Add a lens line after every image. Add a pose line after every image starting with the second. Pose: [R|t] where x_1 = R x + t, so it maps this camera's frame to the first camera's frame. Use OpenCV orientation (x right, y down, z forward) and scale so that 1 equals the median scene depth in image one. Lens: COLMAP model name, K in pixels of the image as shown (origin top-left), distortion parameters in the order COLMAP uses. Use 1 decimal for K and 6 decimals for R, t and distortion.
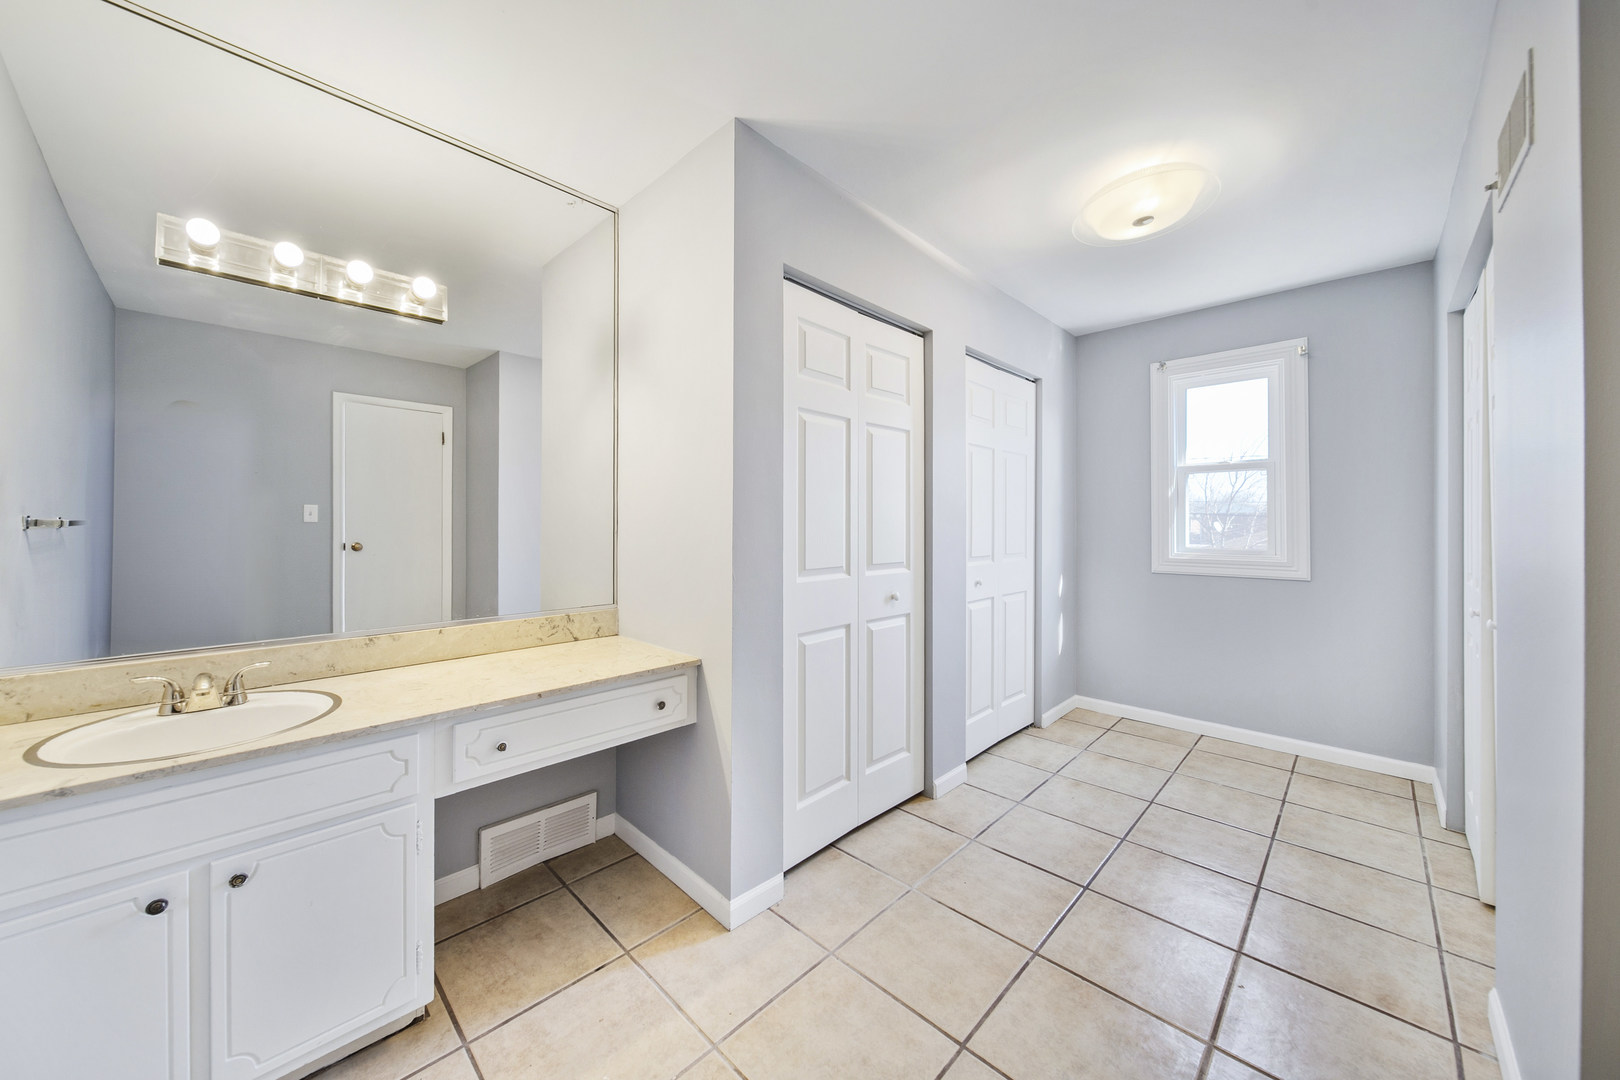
lens RADIAL K [[574.8, 0, 797.3], [0, 574.8, 524.1], [0, 0, 1]] dist [-0.000152, -0.000411]
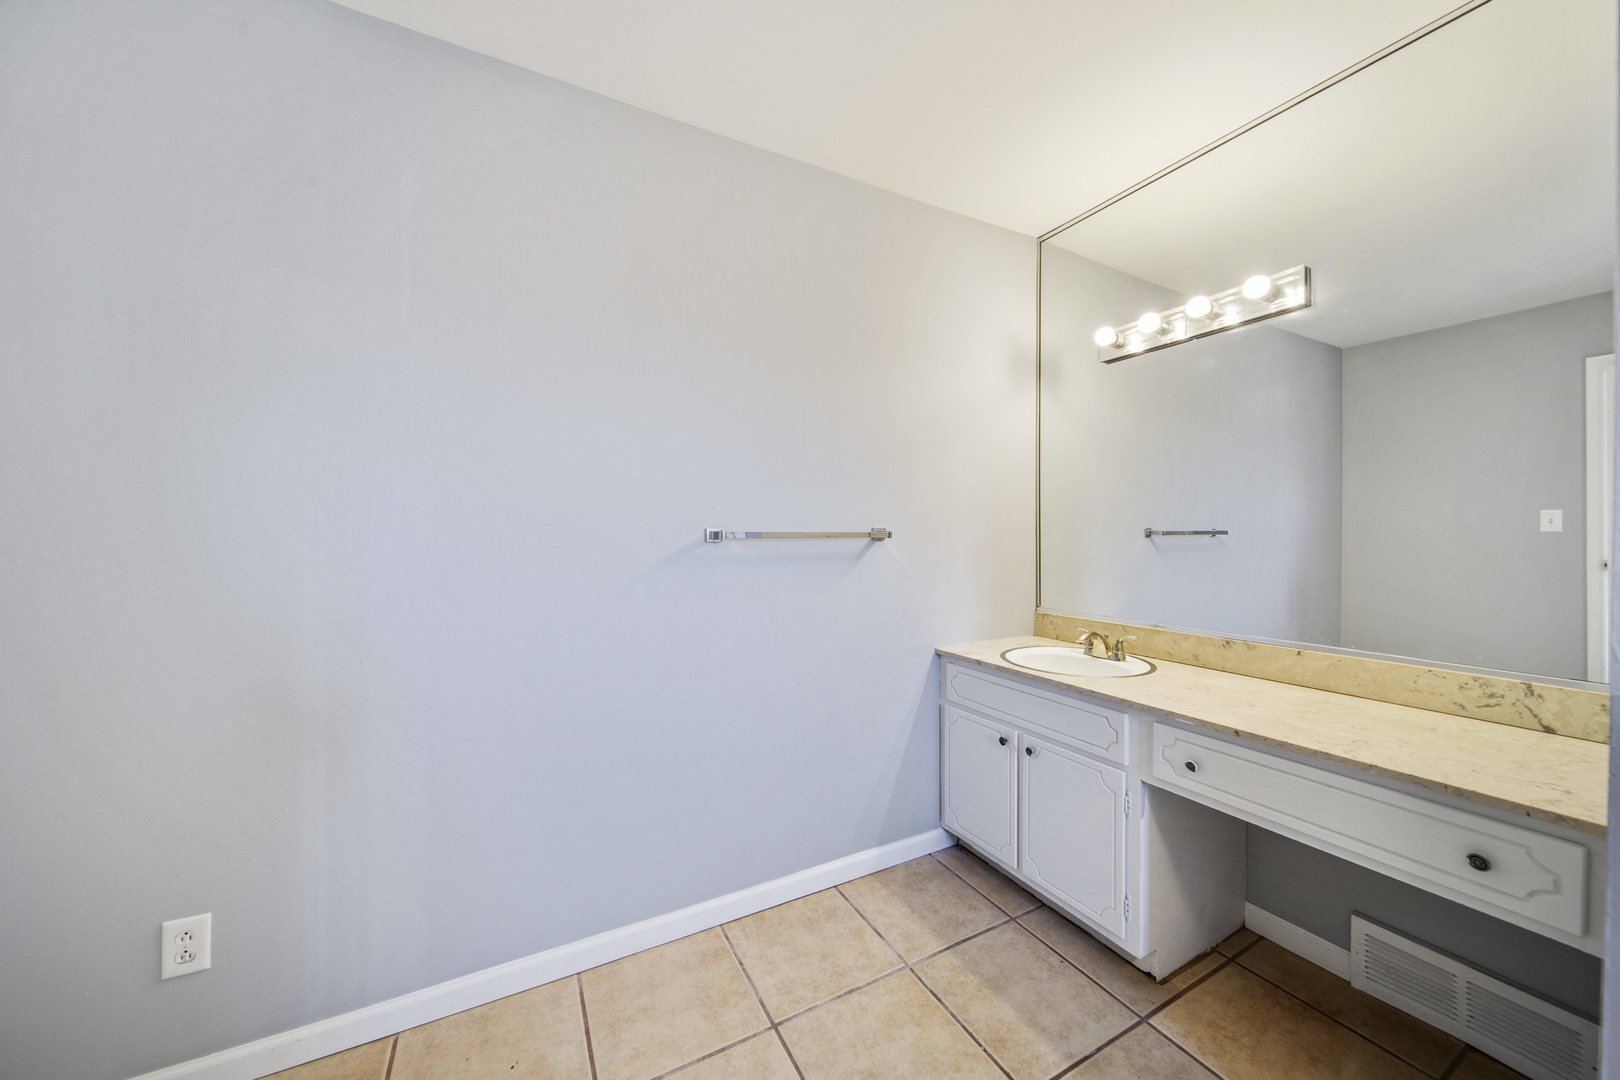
lens RADIAL K [[570.6, 0, 806.9], [0, 570.6, 540.7], [0, 0, 1]] dist [-0.000401, -0.000200]
pose [[-0.297997, 0.008789, -0.954526, 0.492435], [0.000079, 0.999958, 0.009183, 0.003853], [0.954567, 0.002661, -0.297985, 0.572124]]
